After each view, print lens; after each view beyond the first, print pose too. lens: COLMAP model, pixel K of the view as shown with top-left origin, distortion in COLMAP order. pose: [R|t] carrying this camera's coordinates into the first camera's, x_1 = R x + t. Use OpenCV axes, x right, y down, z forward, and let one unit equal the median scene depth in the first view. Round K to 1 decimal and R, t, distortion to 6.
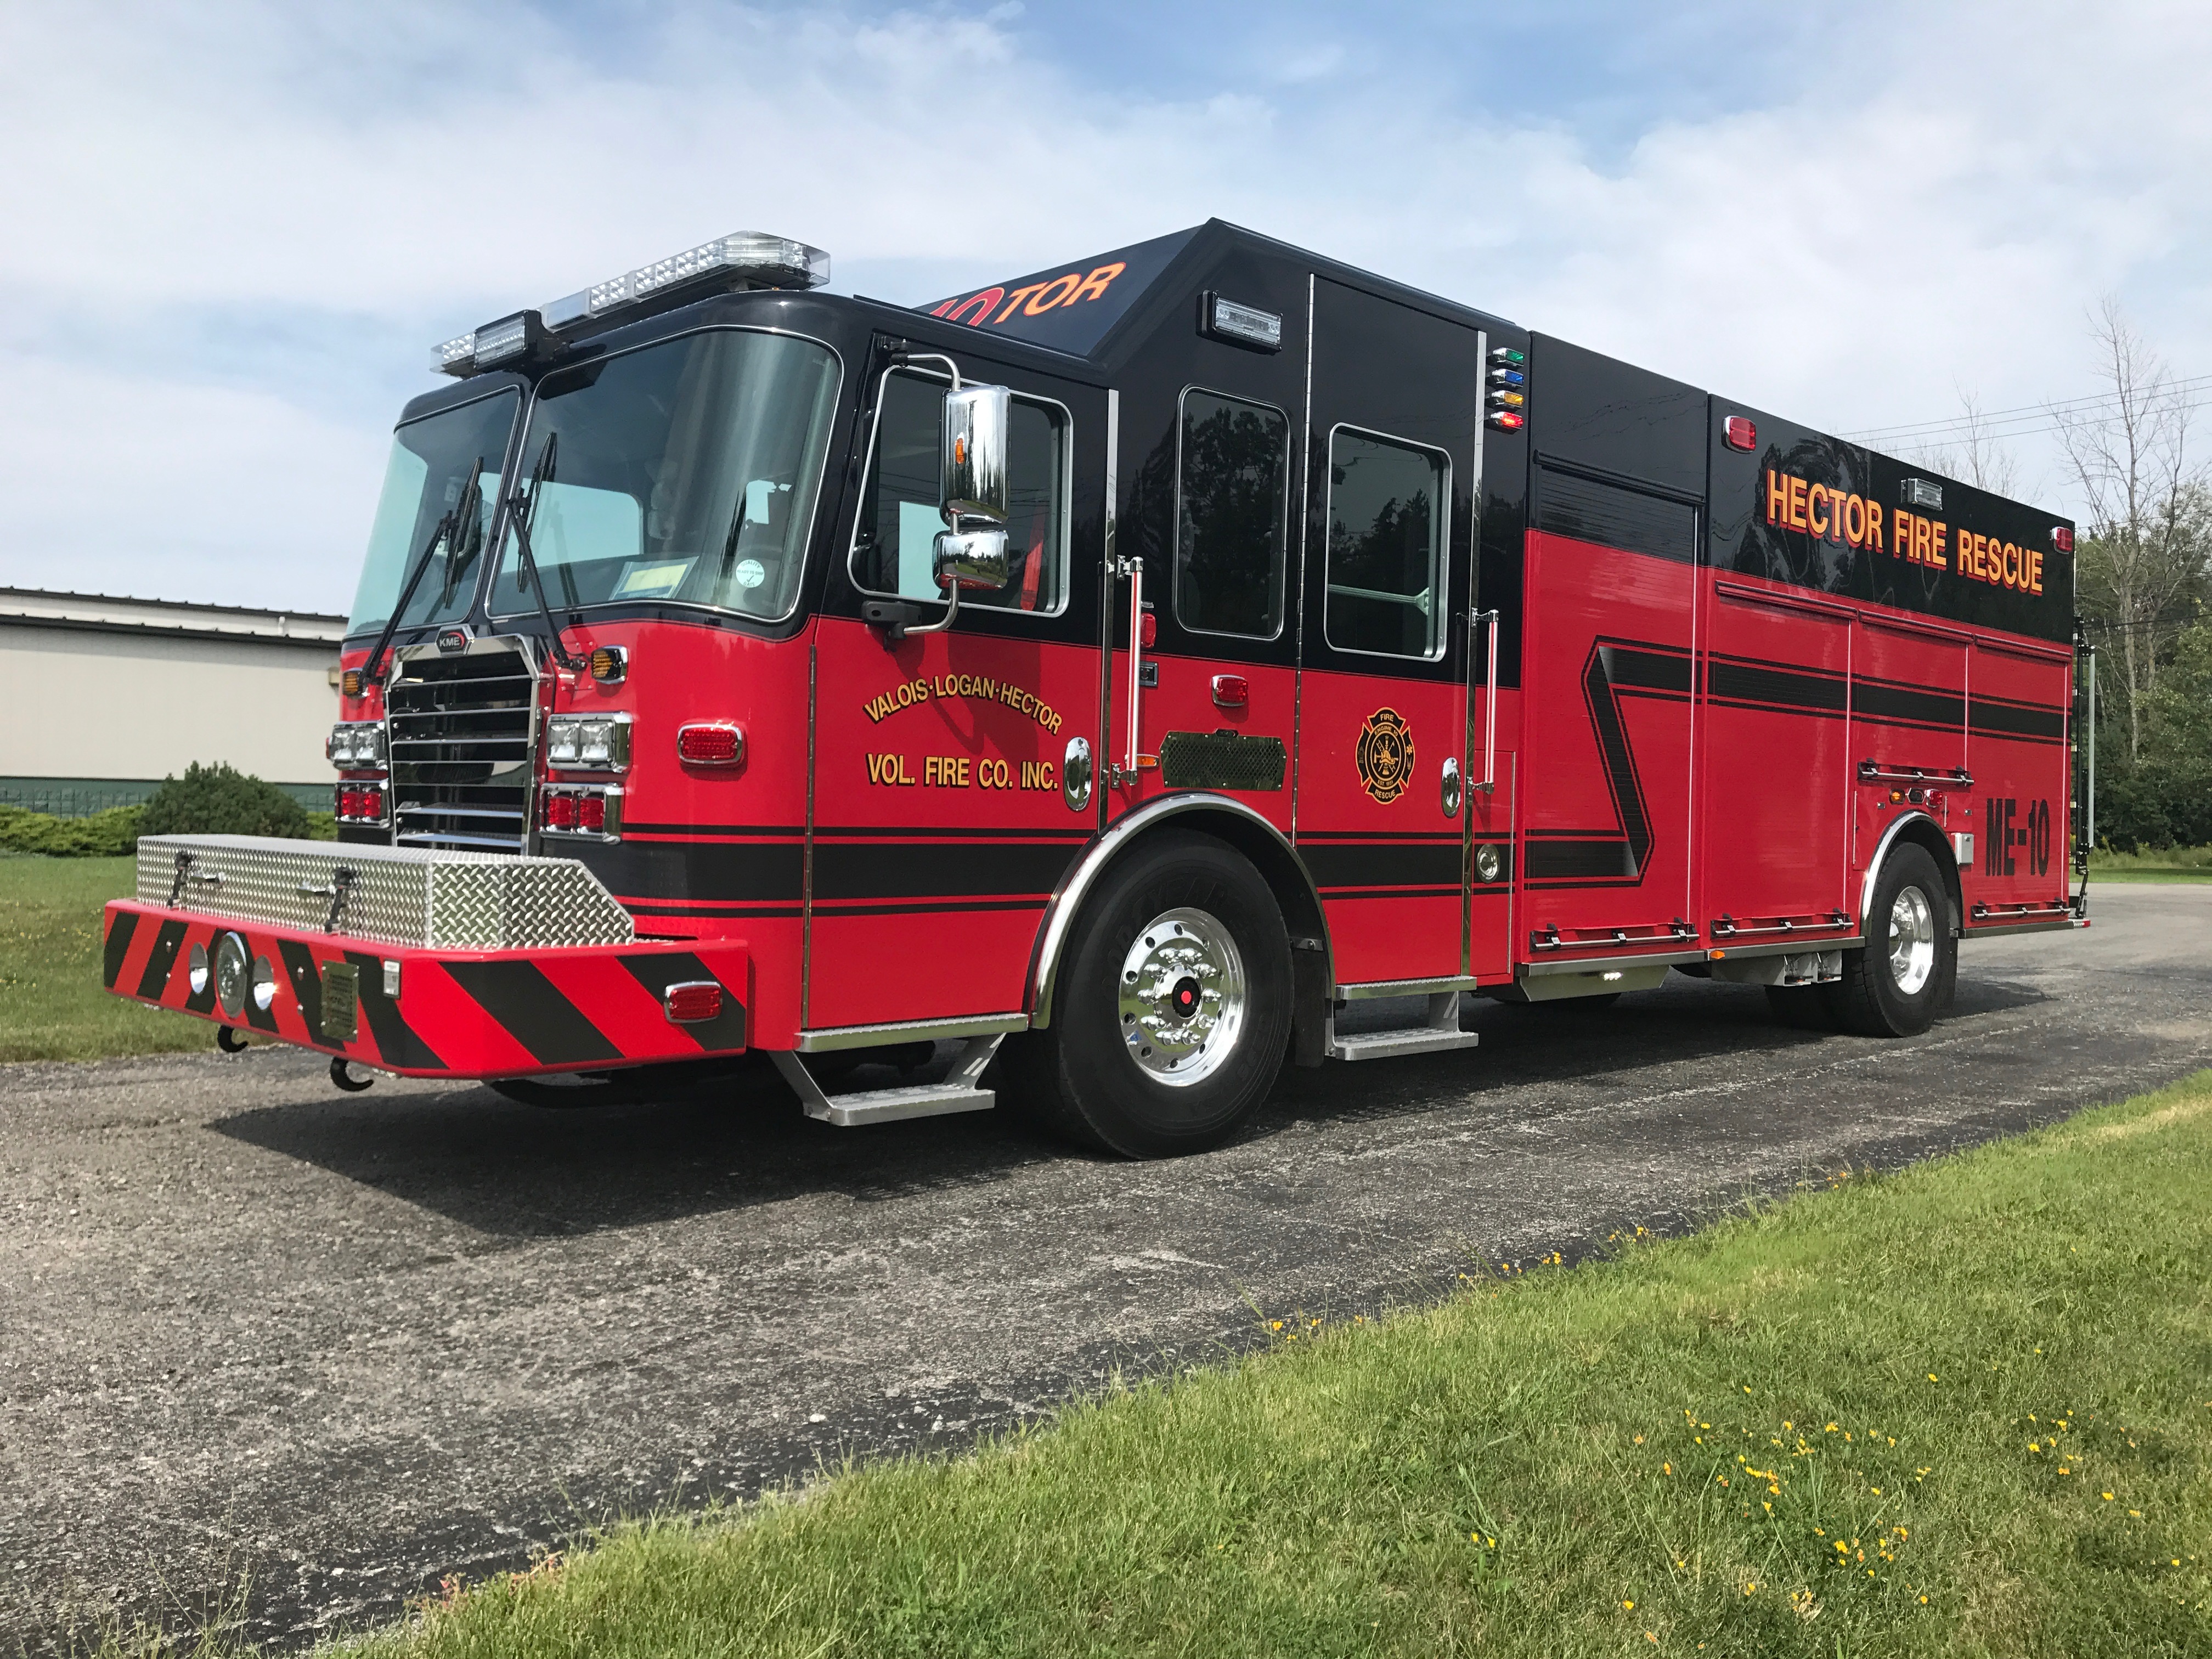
lens RADIAL K [[1839.7, 0, 1175.6], [0, 1839.7, 844.5], [0, 0, 1]] dist [0.054792, -0.079354]
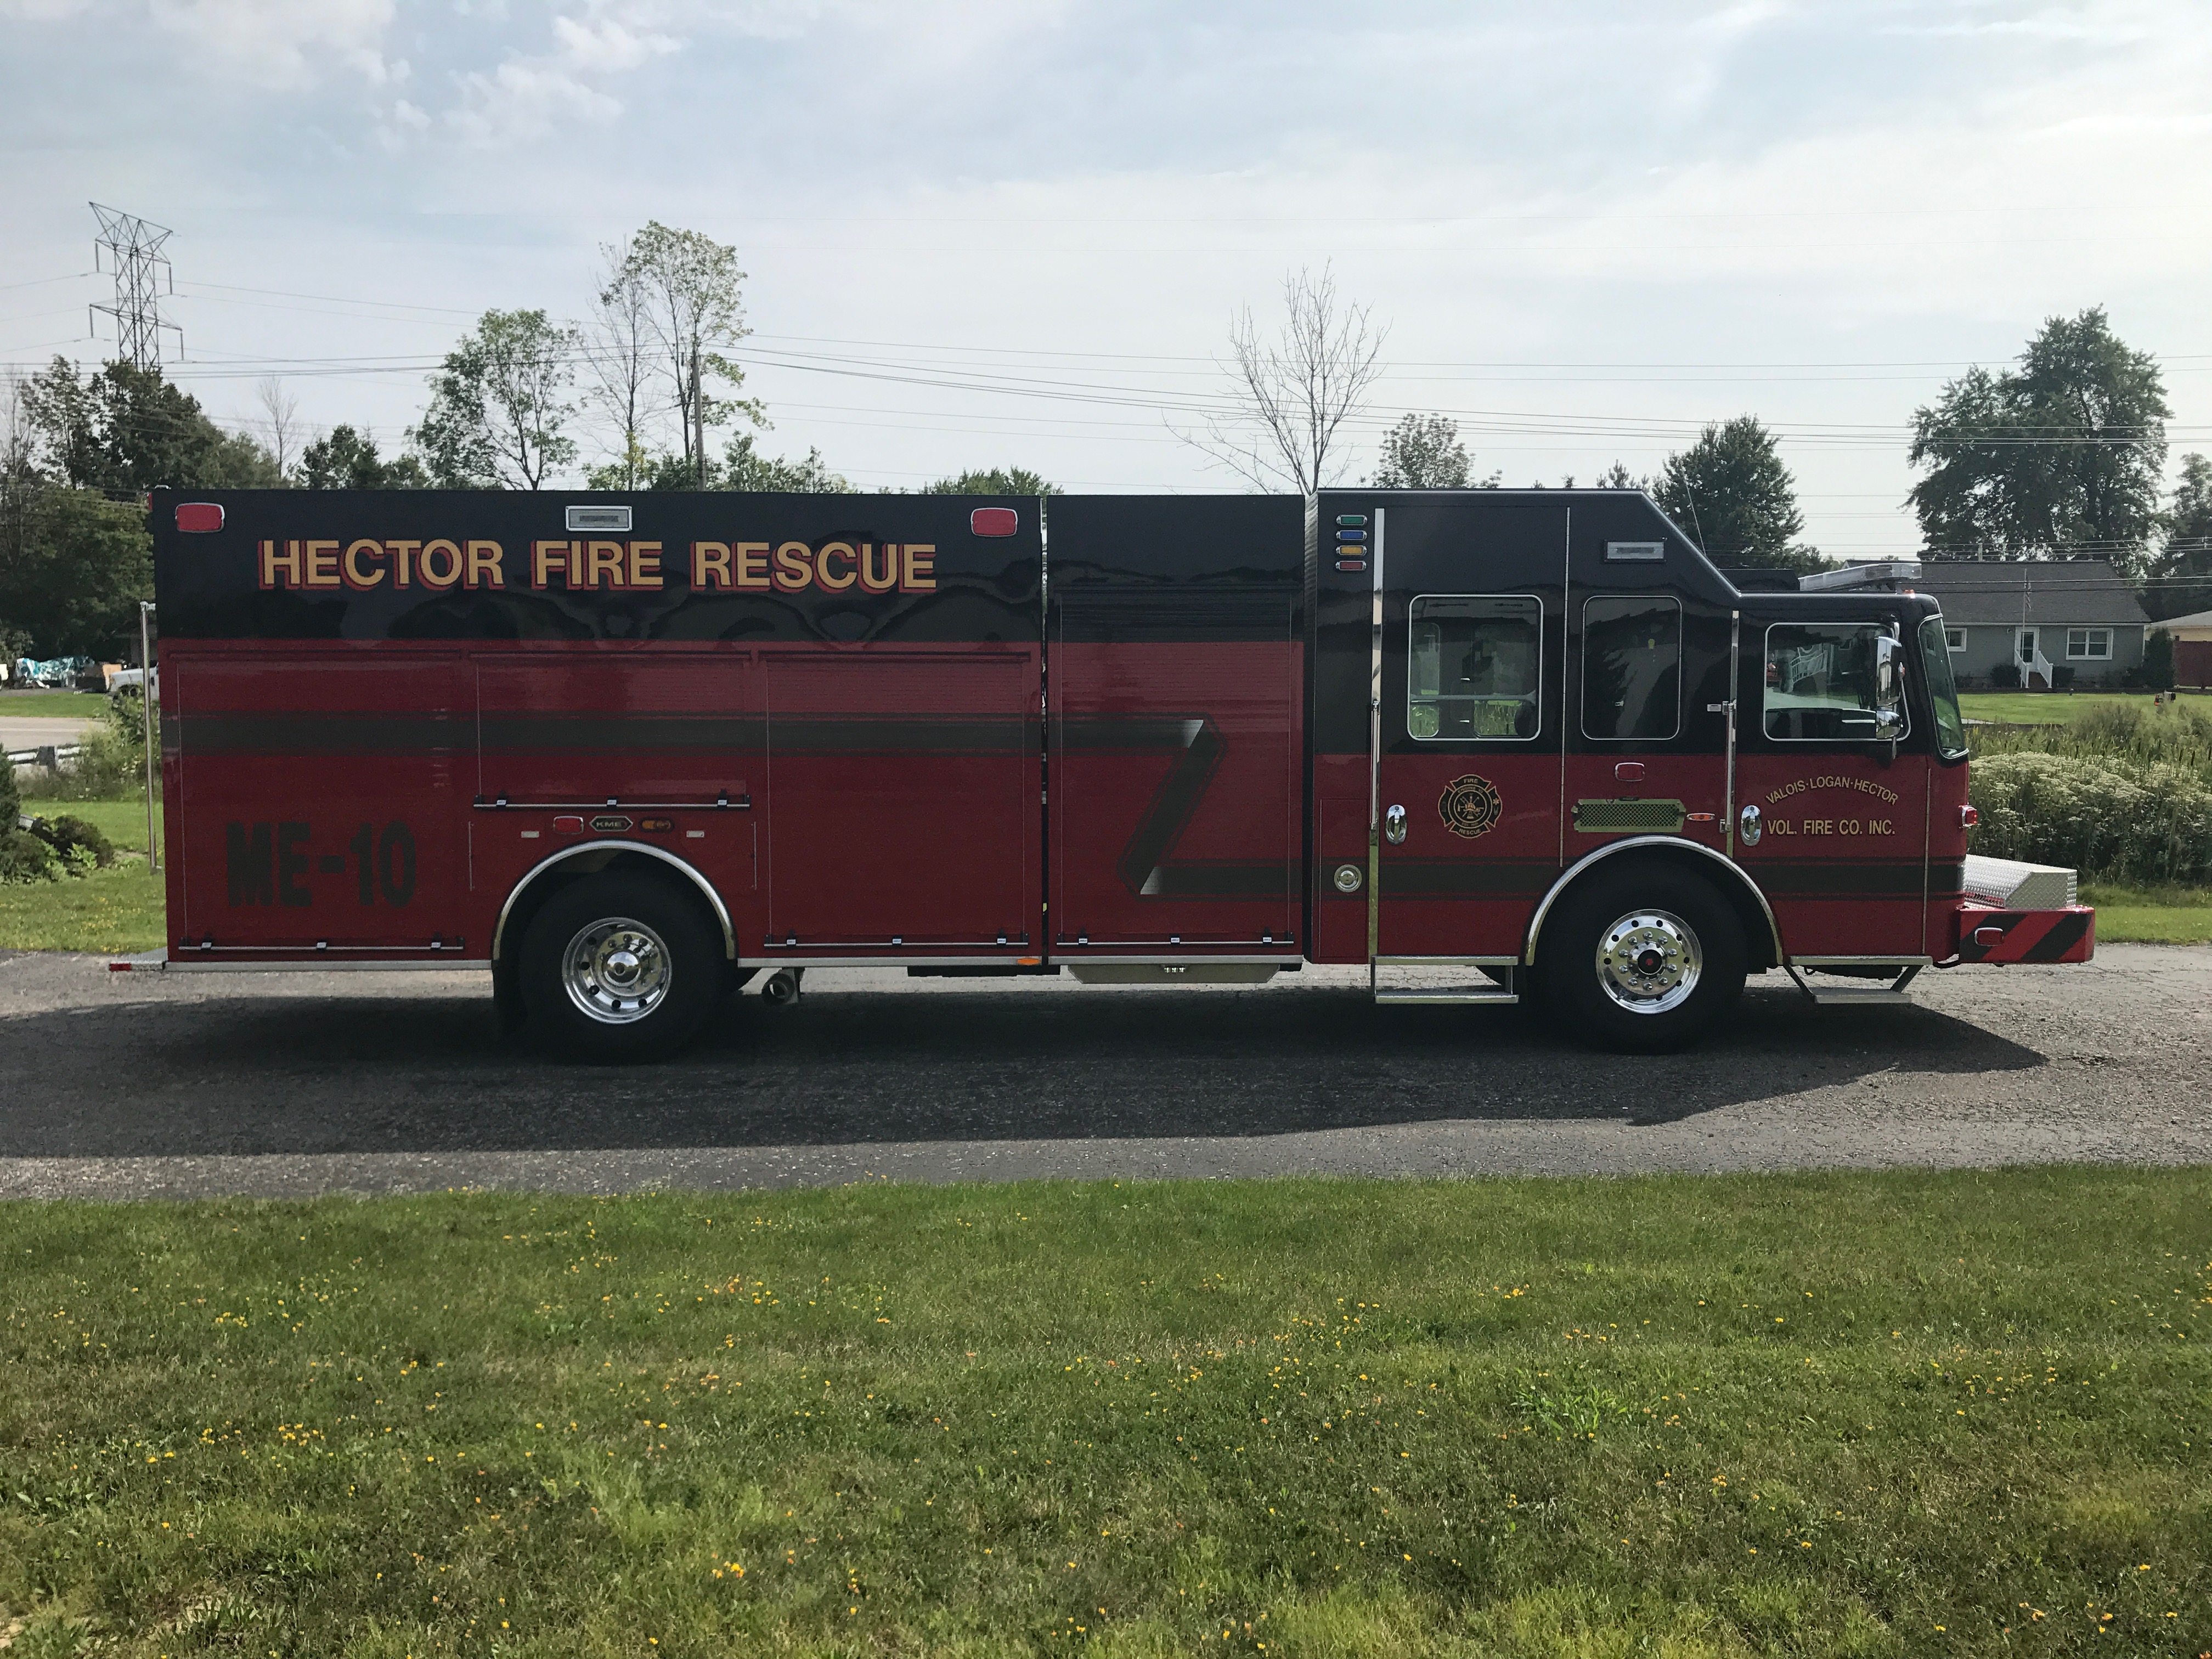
lens RADIAL K [[1839.7, 0, 1122.1], [0, 1839.7, 829.9], [0, 0, 1]] dist [0.054792, -0.079354]
pose [[0.711571, 0.025493, -0.702152, 1.726051], [0.000341, 0.999329, 0.036629, -0.077505], [0.702615, -0.026304, 0.711084, 0.645377]]
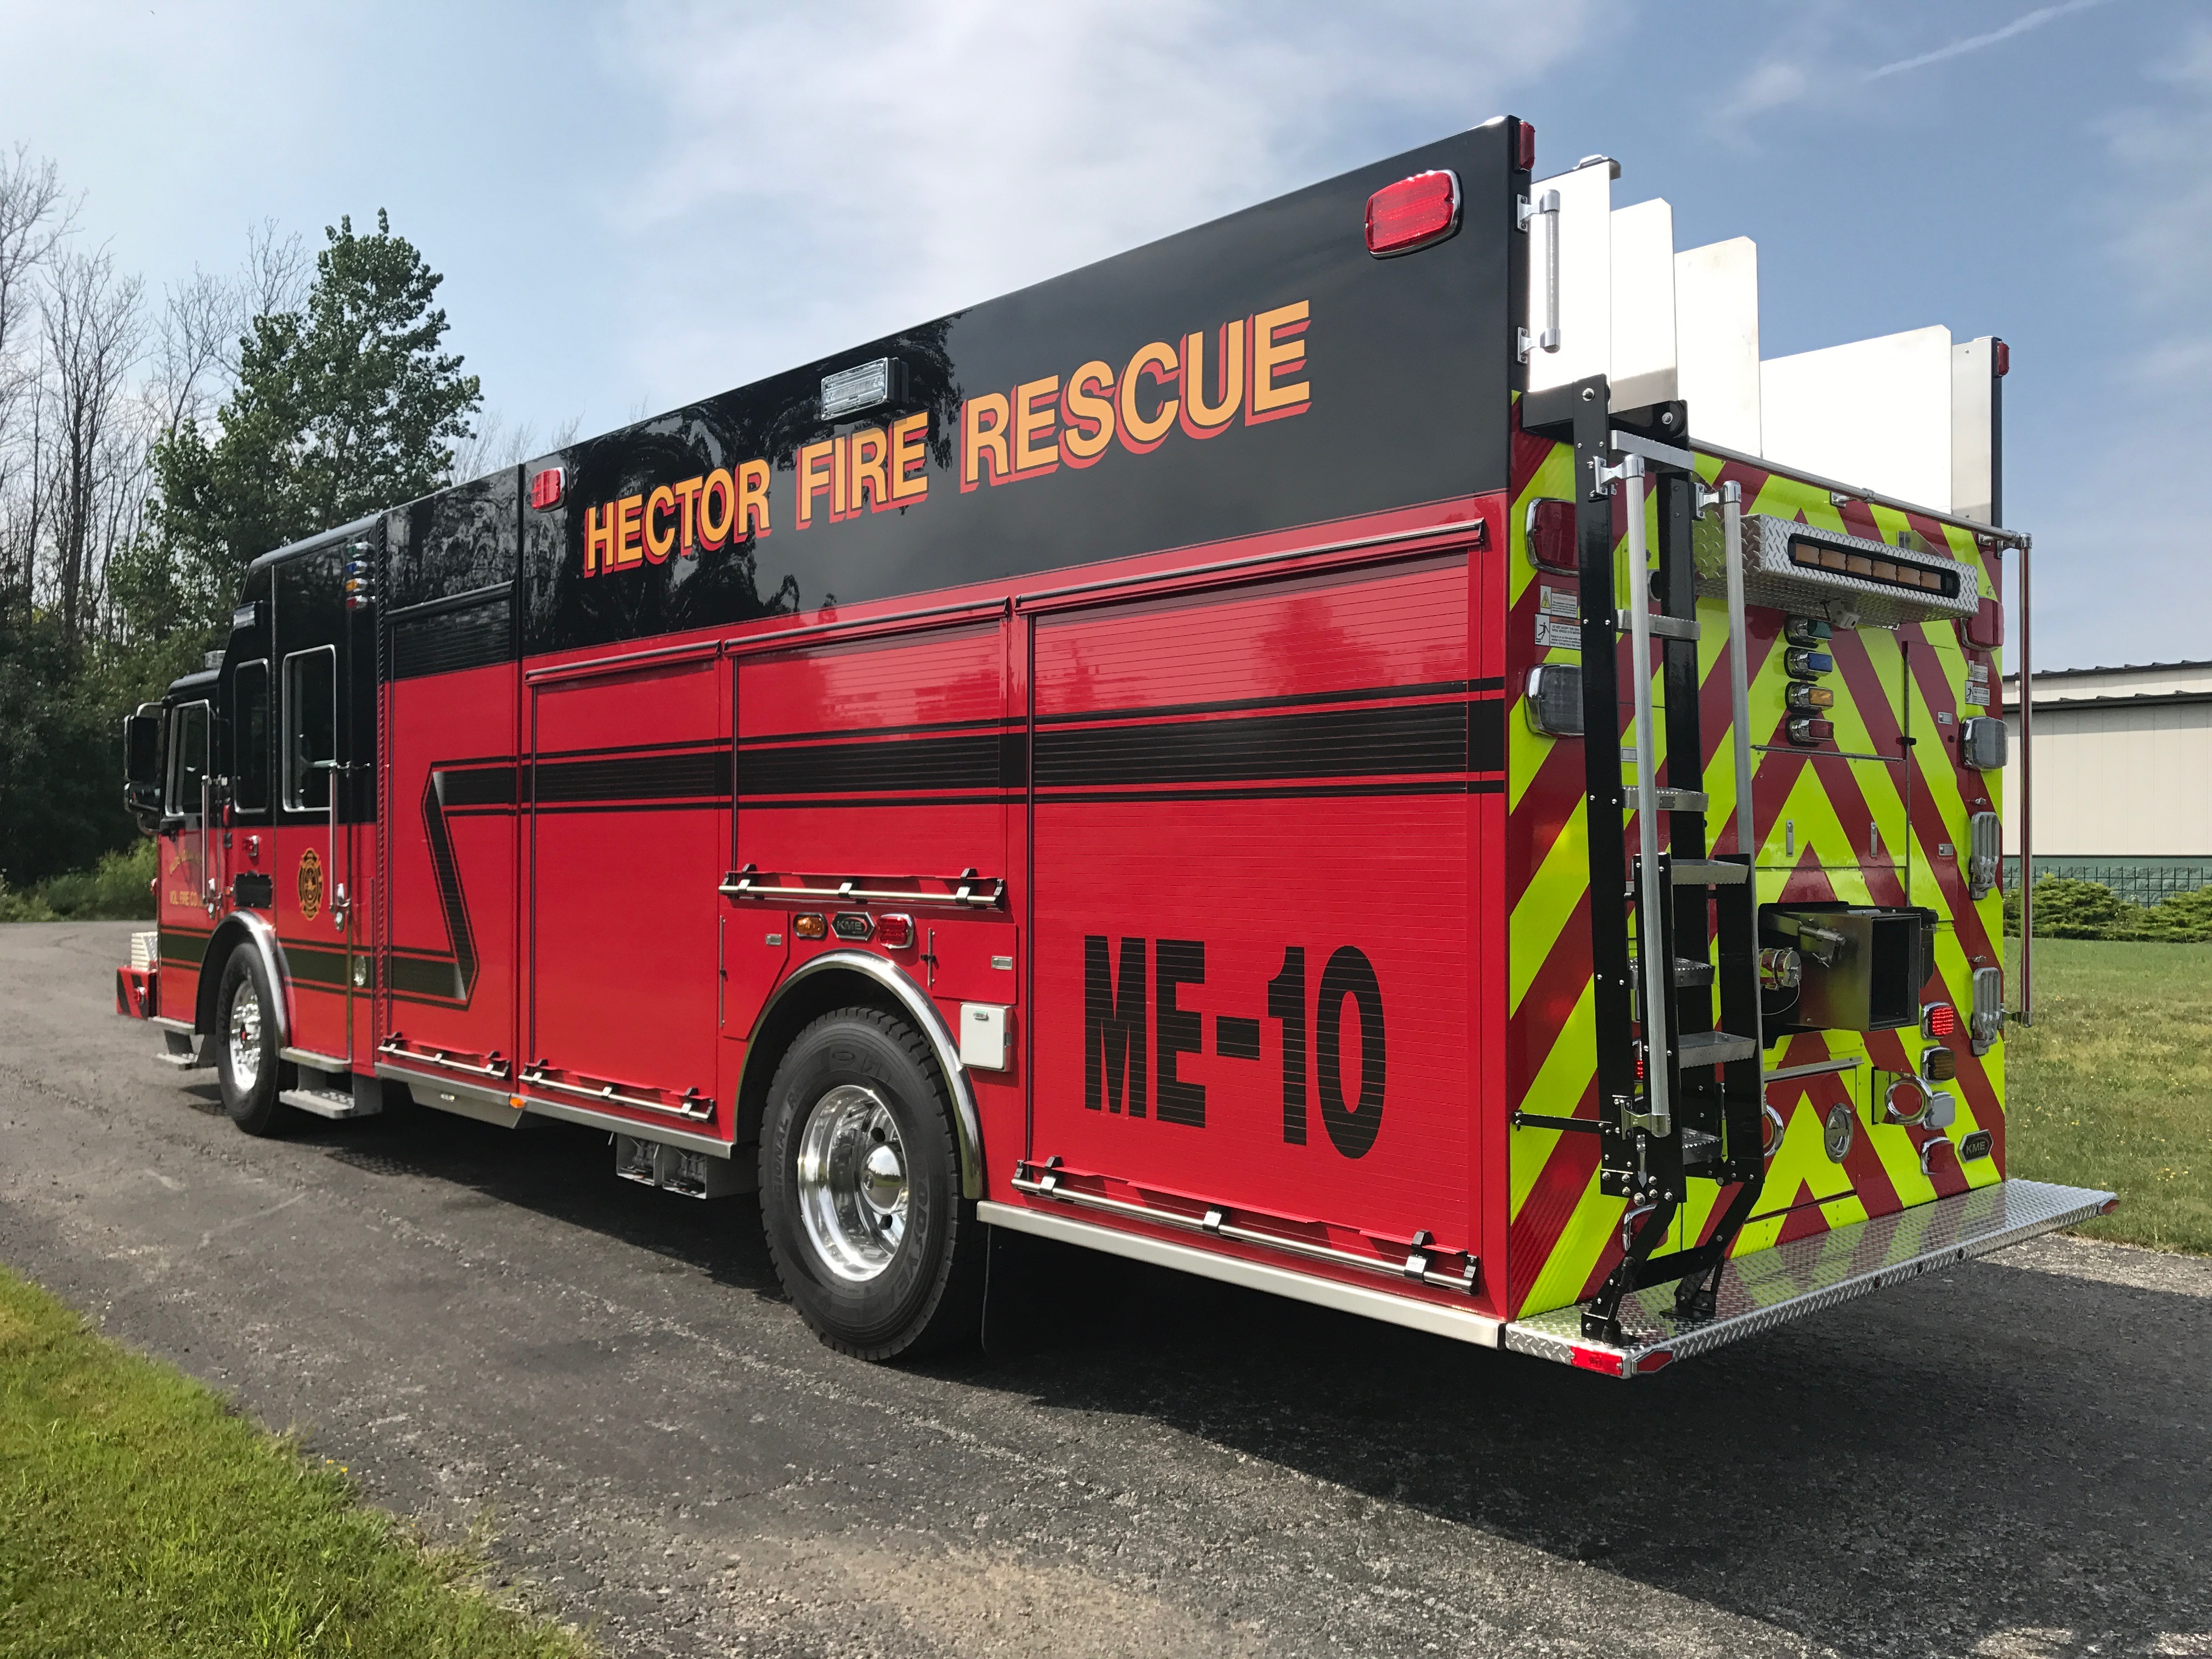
lens RADIAL K [[1839.7, 0, 1082.0], [0, 1839.7, 791.4], [0, 0, 1]] dist [0.054792, -0.079354]
pose [[-0.075295, -0.043084, -0.996230, 1.260531], [-0.014416, 0.999009, -0.042114, -0.059025], [0.997057, 0.011191, -0.075842, 1.470754]]
